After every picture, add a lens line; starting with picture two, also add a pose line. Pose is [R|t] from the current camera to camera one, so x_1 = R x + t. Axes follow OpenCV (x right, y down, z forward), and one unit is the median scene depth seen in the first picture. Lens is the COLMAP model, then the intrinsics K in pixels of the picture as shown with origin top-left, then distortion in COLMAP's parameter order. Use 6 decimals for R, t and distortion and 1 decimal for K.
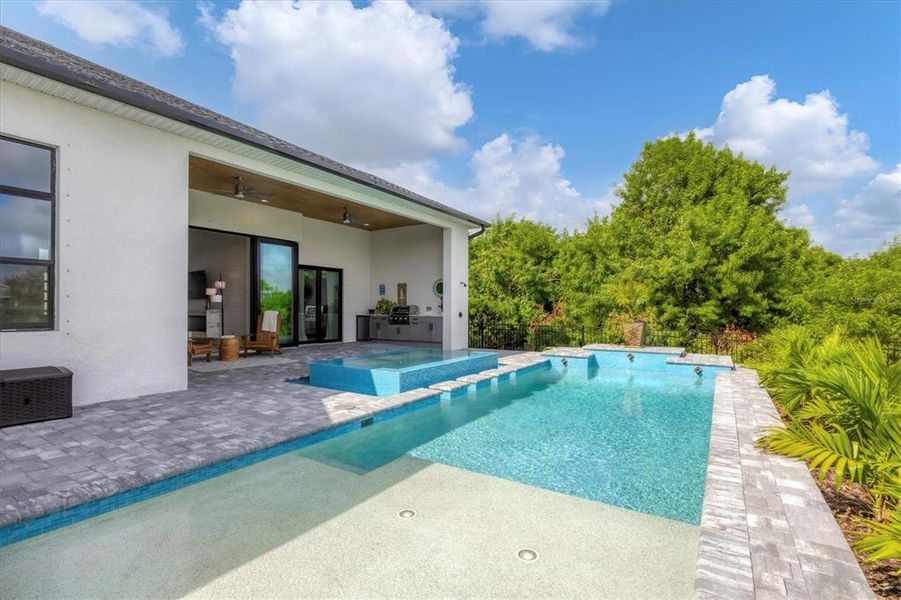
lens RADIAL K [[432.6, 0, 448.8], [0, 432.6, 303.6], [0, 0, 1]] dist [-0.007040, -0.000483]
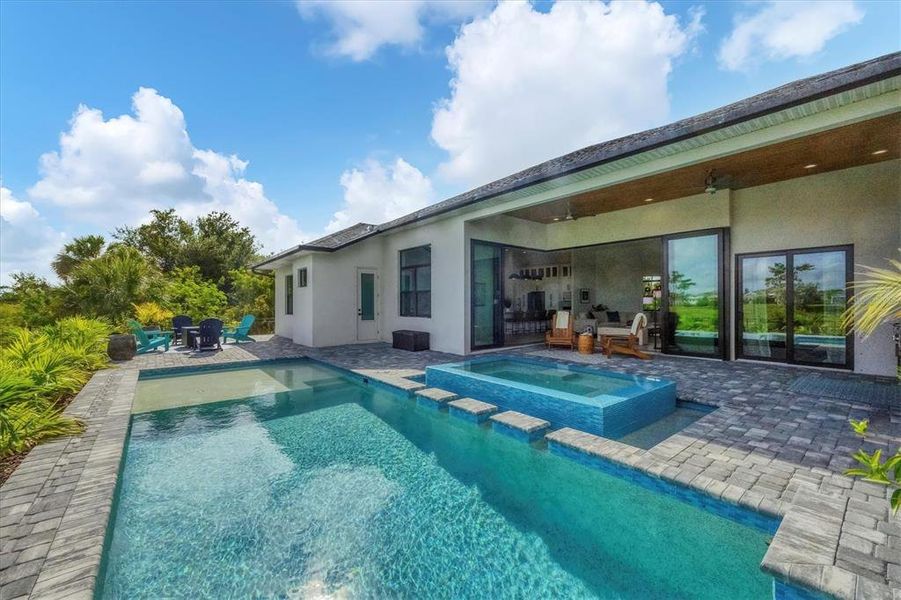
lens RADIAL K [[364.9, 0, 449.3], [0, 364.9, 295.6], [0, 0, 1]] dist [-0.001520, -0.000154]
pose [[-0.315330, -0.021626, -0.948736, 0.454340], [0.010470, 0.999600, -0.026265, -0.004882], [0.948924, -0.018215, -0.314977, 0.766686]]
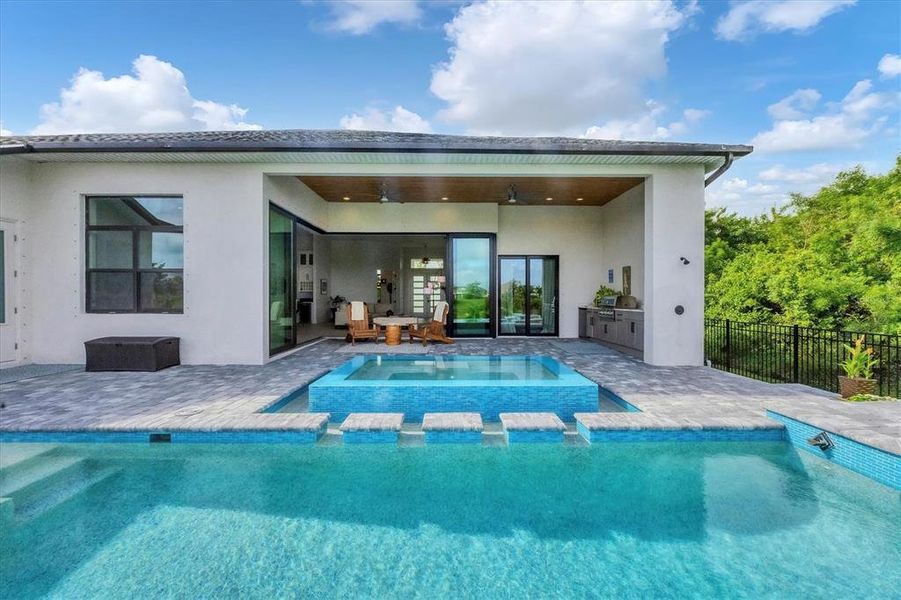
lens RADIAL K [[364.9, 0, 446.7], [0, 364.9, 295.1], [0, 0, 1]] dist [-0.001520, -0.000154]
pose [[0.541058, -0.006898, -0.840957, 0.307833], [0.008644, 0.999959, -0.002641, 0.002551], [0.840941, -0.005840, 0.541095, 0.476762]]
